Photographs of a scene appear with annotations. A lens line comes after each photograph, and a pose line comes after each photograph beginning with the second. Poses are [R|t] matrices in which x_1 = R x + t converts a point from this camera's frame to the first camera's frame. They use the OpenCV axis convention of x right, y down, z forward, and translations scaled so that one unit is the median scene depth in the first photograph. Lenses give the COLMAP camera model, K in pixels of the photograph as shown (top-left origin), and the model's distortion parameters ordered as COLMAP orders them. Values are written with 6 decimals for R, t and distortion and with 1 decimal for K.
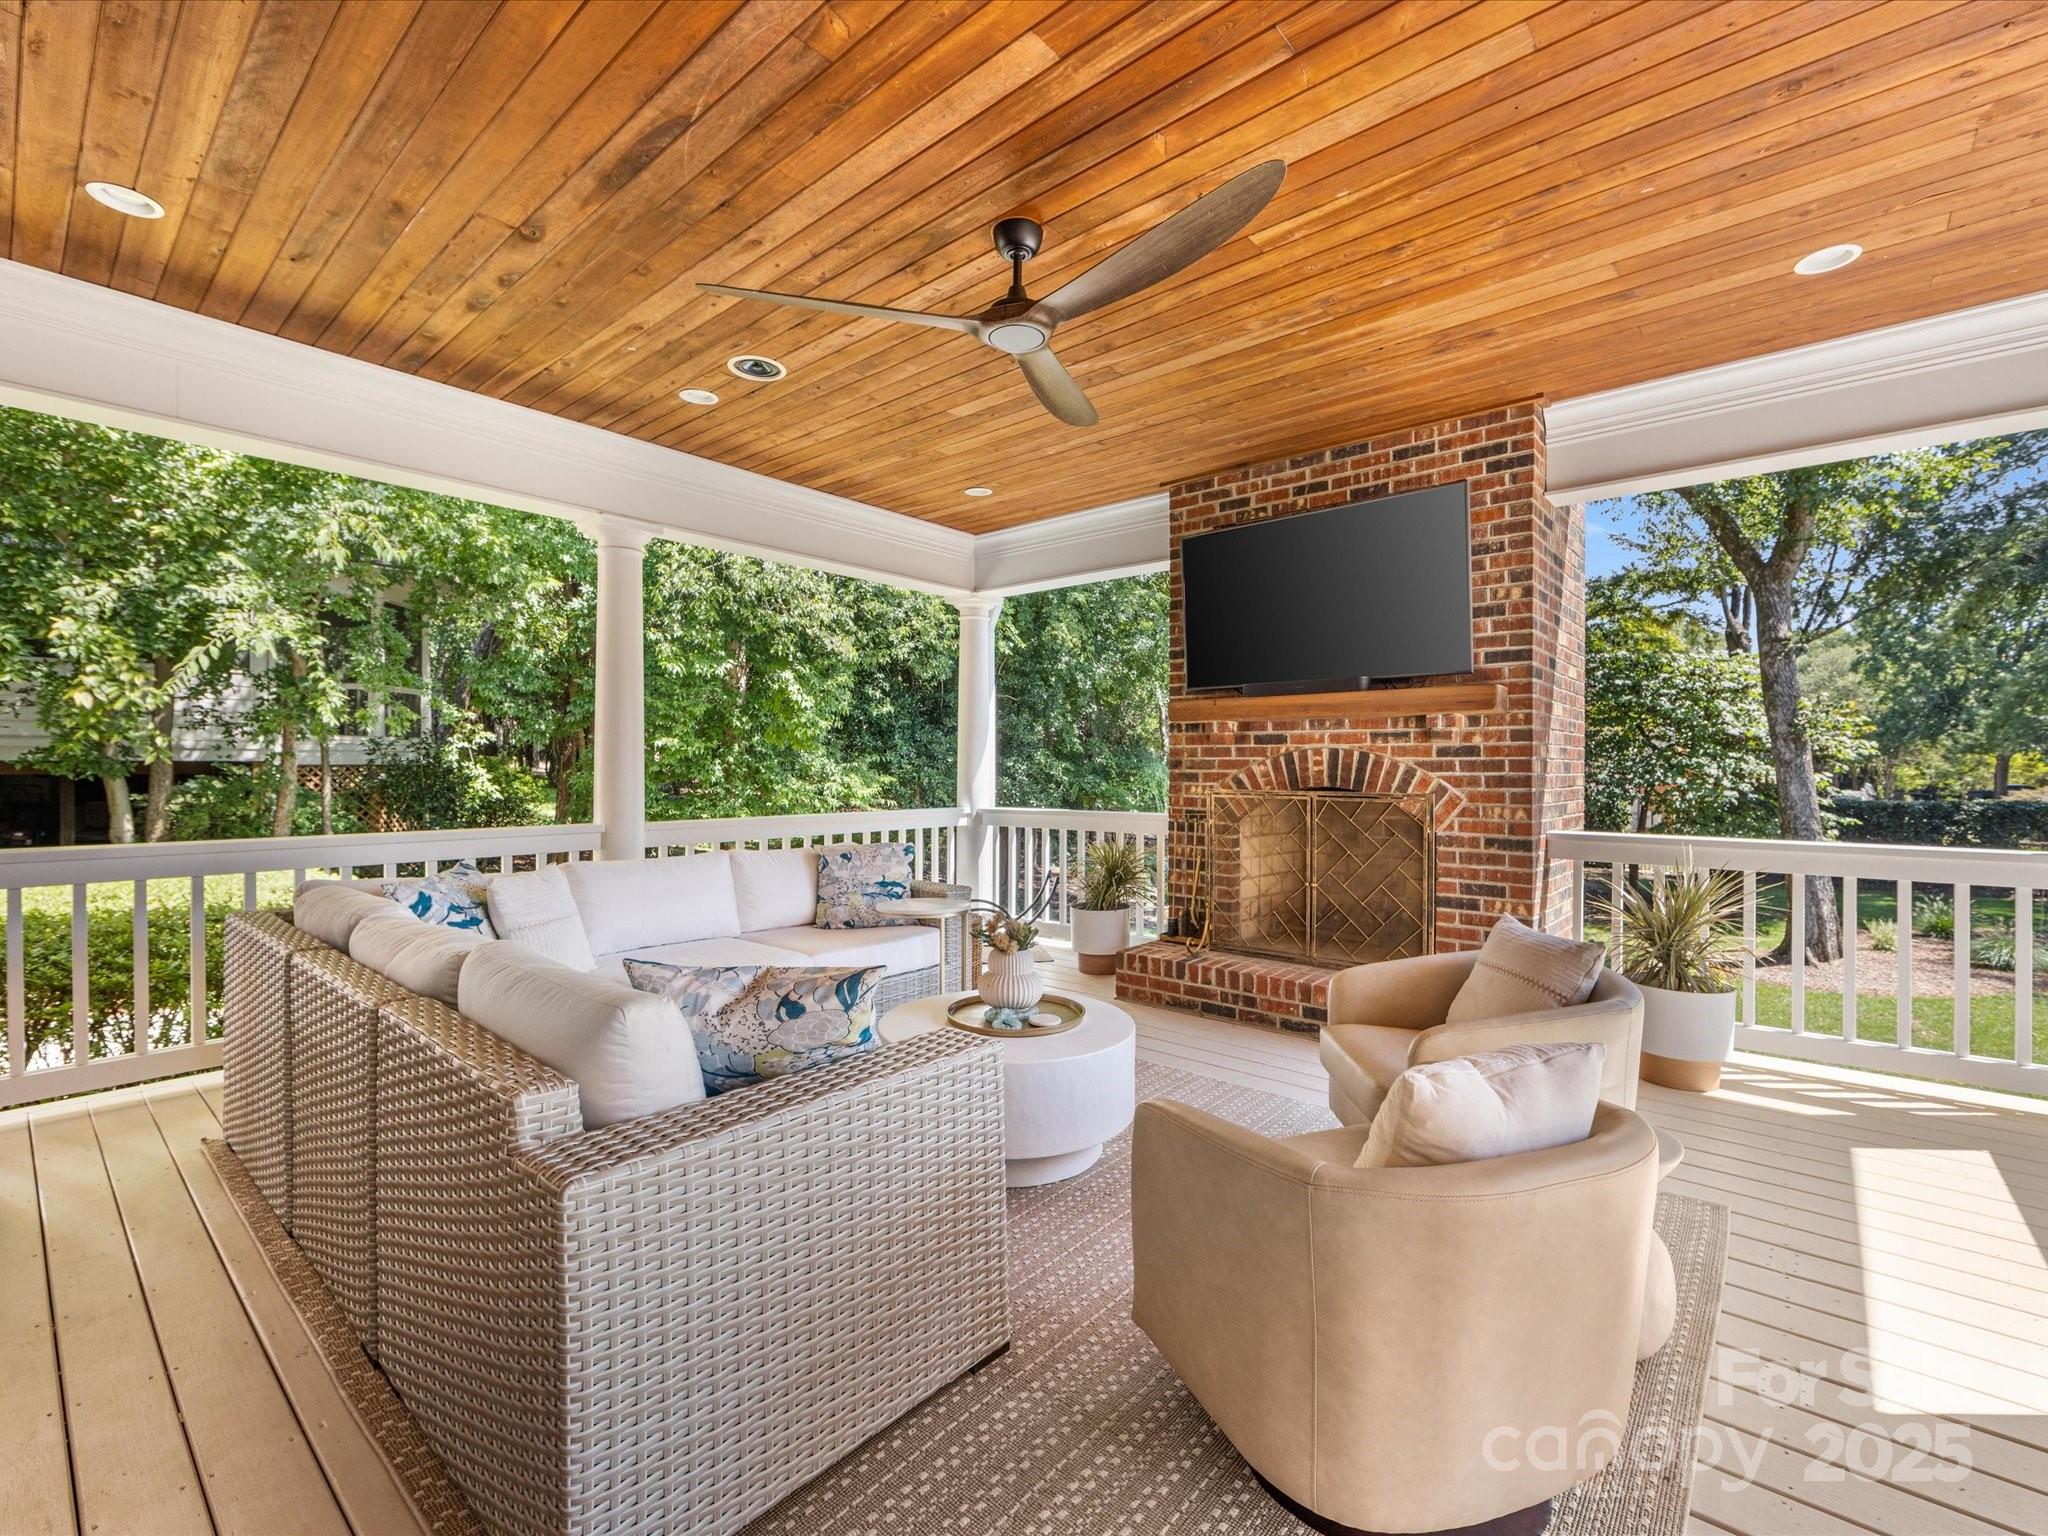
lens RADIAL K [[912.7, 0, 1021.8], [0, 912.7, 769.7], [0, 0, 1]] dist [-0.004749, 0.000493]
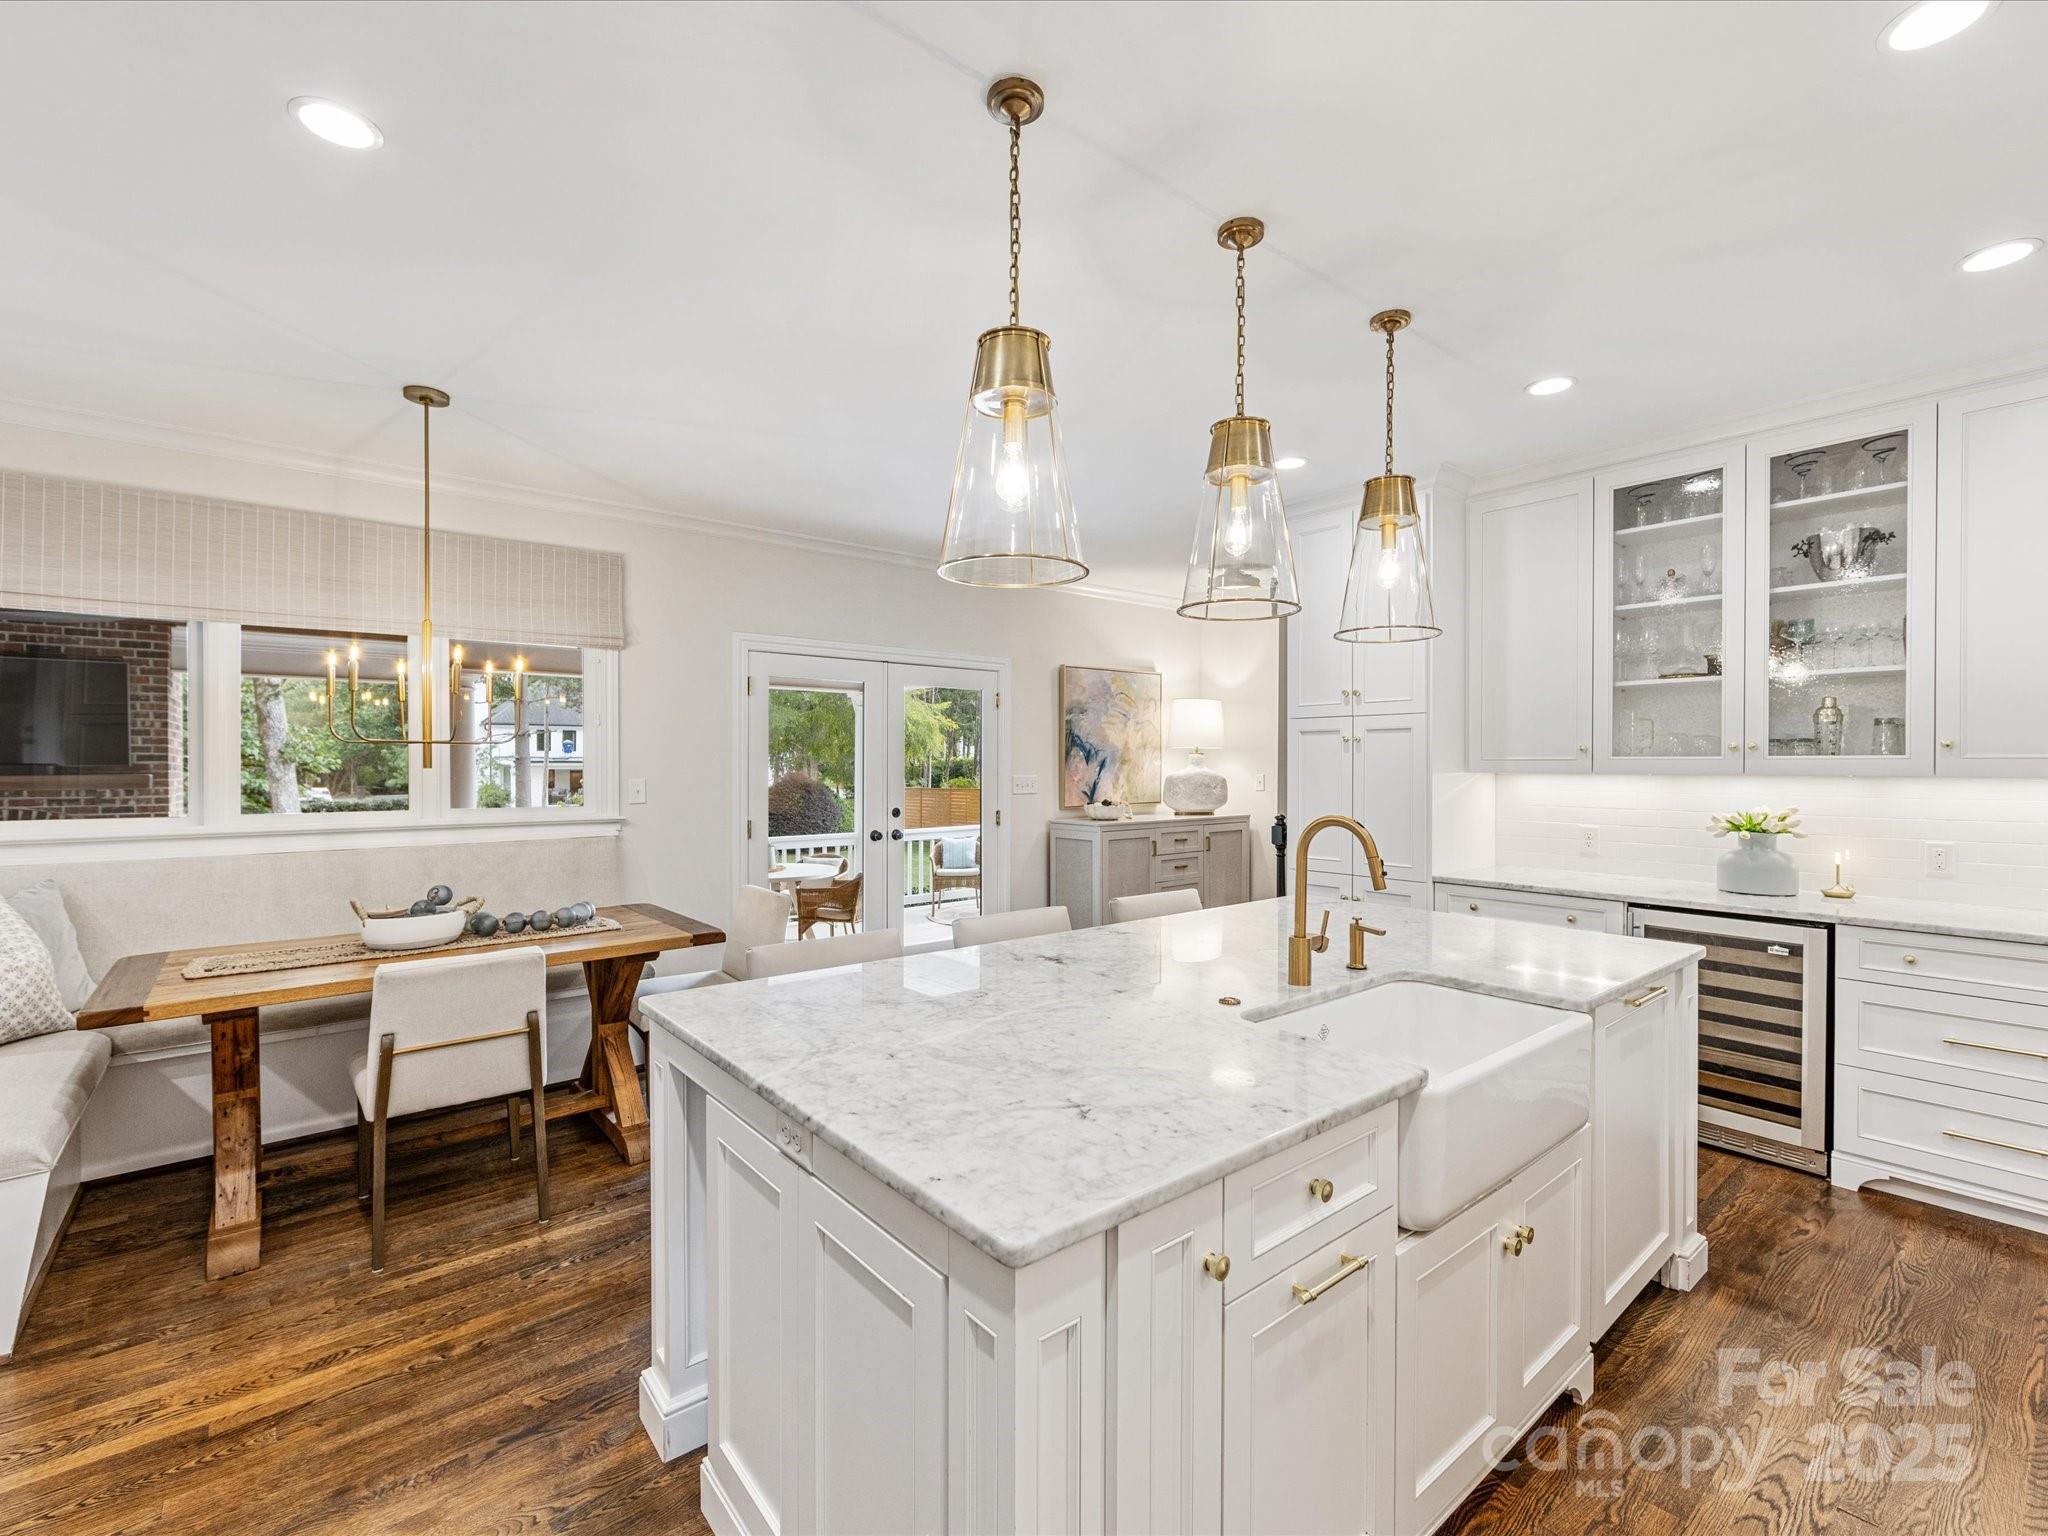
lens RADIAL K [[912.7, 0, 1021.7], [0, 912.7, 769.1], [0, 0, 1]] dist [-0.004749, 0.000493]
pose [[0.169818, -0.006579, 0.985454, -0.982611], [0.007303, 0.999959, 0.005417, -0.097901], [-0.985448, 0.006276, 0.169859, -1.050292]]
